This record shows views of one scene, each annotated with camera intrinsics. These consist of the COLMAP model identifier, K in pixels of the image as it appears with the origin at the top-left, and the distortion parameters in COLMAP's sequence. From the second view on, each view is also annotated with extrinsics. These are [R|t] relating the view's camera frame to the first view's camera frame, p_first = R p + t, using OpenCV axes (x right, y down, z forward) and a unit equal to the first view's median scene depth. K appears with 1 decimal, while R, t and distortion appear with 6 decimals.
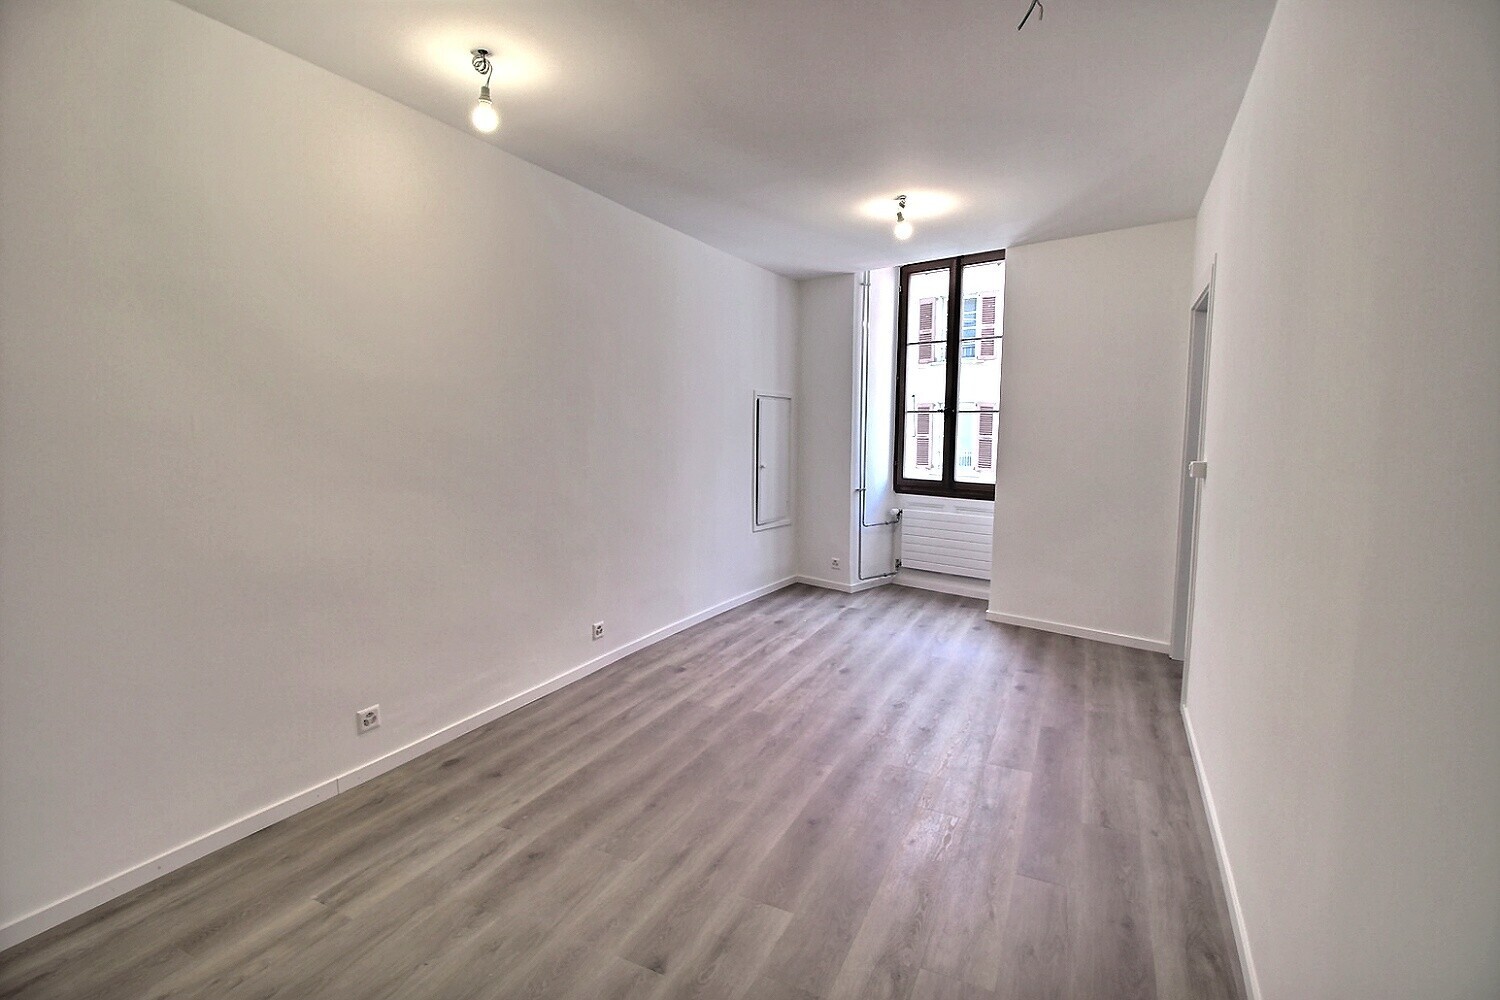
lens RADIAL K [[704.5, 0, 759.3], [0, 704.5, 492.3], [0, 0, 1]] dist [-0.003131, -0.001129]
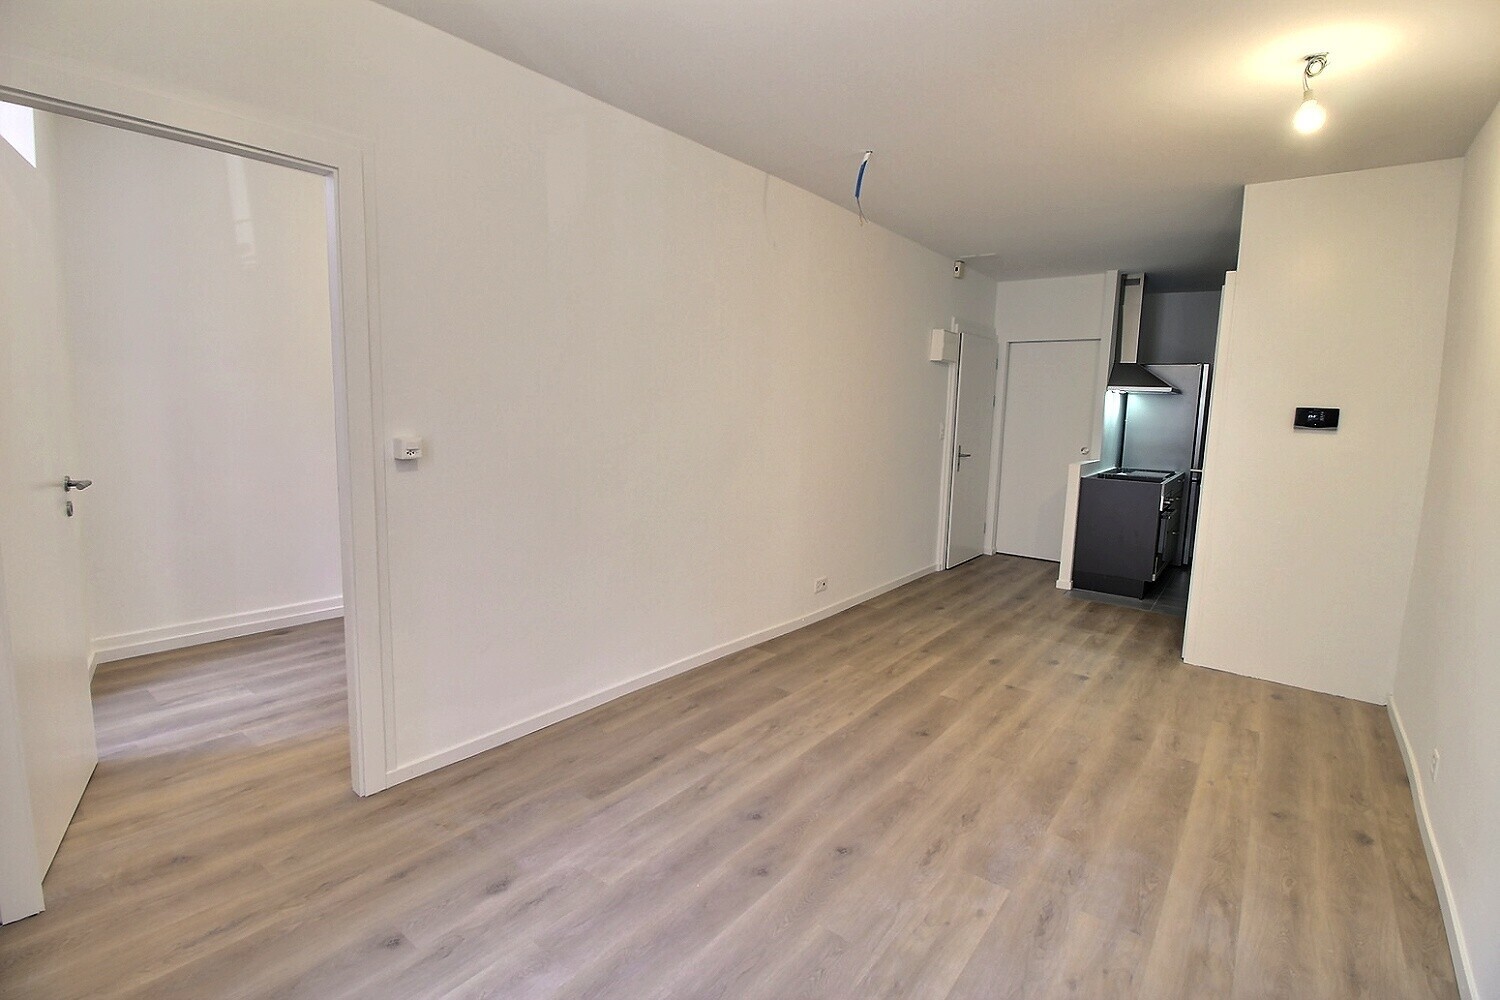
lens RADIAL K [[704.5, 0, 759.3], [0, 704.5, 492.3], [0, 0, 1]] dist [-0.003131, -0.001129]
pose [[-0.978316, -0.068032, 0.195625, 0.064610], [-0.024503, 0.975898, 0.216846, -0.091088], [-0.205663, 0.207350, -0.956404, 0.958416]]
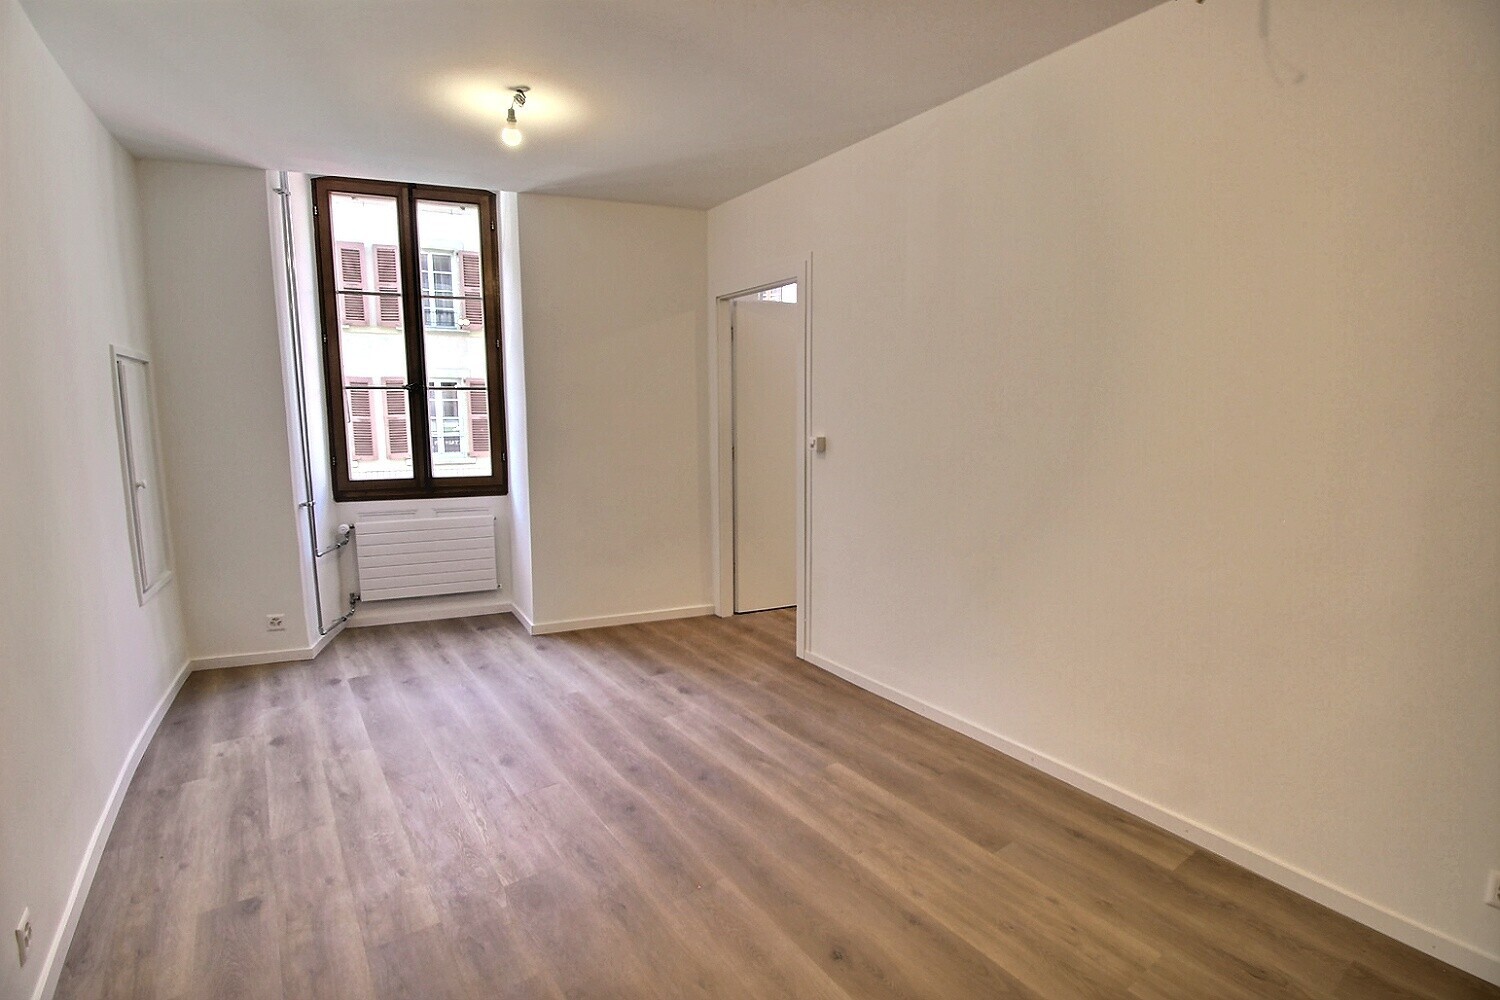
lens RADIAL K [[704.5, 0, 759.3], [0, 704.5, 492.3], [0, 0, 1]] dist [-0.003131, -0.001129]
pose [[0.479041, -0.118579, 0.869746, -0.241402], [0.090502, 0.992225, 0.085430, -0.034654], [-0.873115, 0.037789, 0.486048, 0.310675]]
